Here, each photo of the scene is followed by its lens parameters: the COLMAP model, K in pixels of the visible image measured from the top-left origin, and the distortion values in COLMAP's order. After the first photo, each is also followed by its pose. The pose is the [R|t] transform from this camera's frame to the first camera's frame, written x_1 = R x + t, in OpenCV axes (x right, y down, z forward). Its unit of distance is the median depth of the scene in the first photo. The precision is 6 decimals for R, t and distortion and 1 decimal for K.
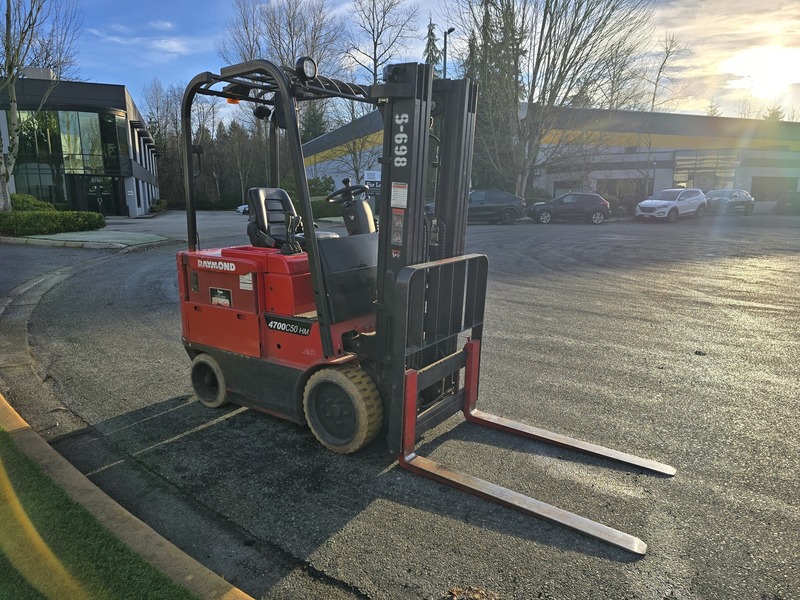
lens RADIAL K [[529.7, 0, 396.3], [0, 529.7, 300.5], [0, 0, 1]] dist [0.075523, -0.067753]
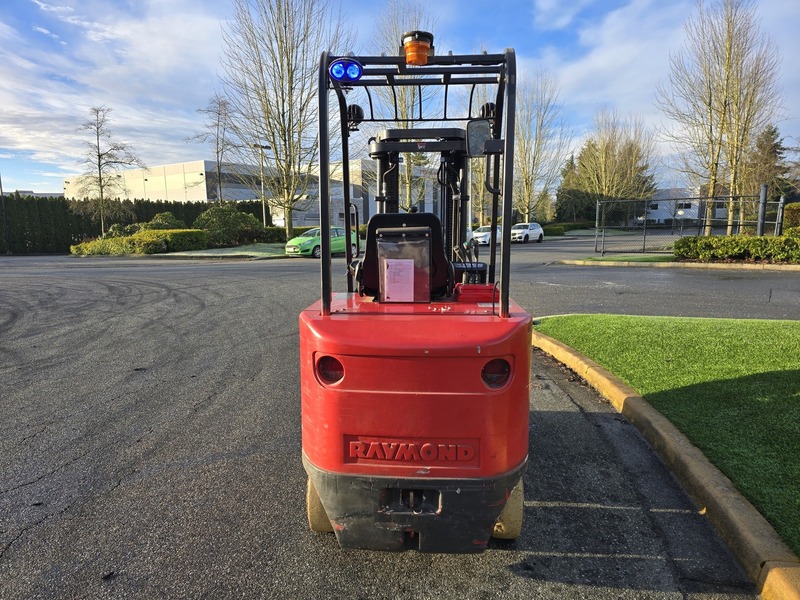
lens RADIAL K [[529.7, 0, 396.3], [0, 529.7, 300.5], [0, 0, 1]] dist [0.075523, -0.067753]
pose [[-0.517667, -0.112837, 0.848109, -0.802310], [0.174520, 0.956499, 0.233780, -0.262842], [-0.837594, 0.269032, -0.475456, 1.340165]]
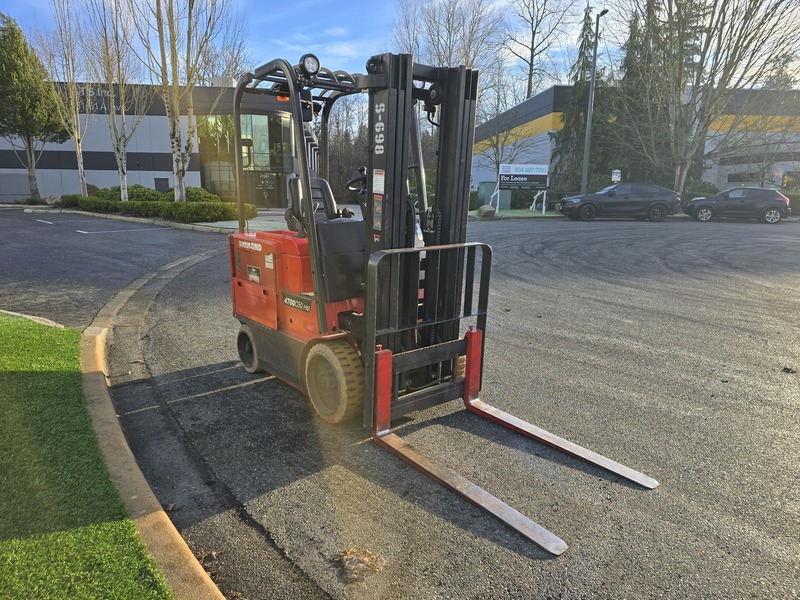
lens RADIAL K [[529.7, 0, 396.3], [0, 529.7, 300.5], [0, 0, 1]] dist [0.075523, -0.067753]
pose [[0.961414, 0.061097, -0.268234, 0.236358], [-0.058666, 0.998132, 0.017078, 0.010821], [0.268776, -0.000683, 0.963202, 0.000656]]
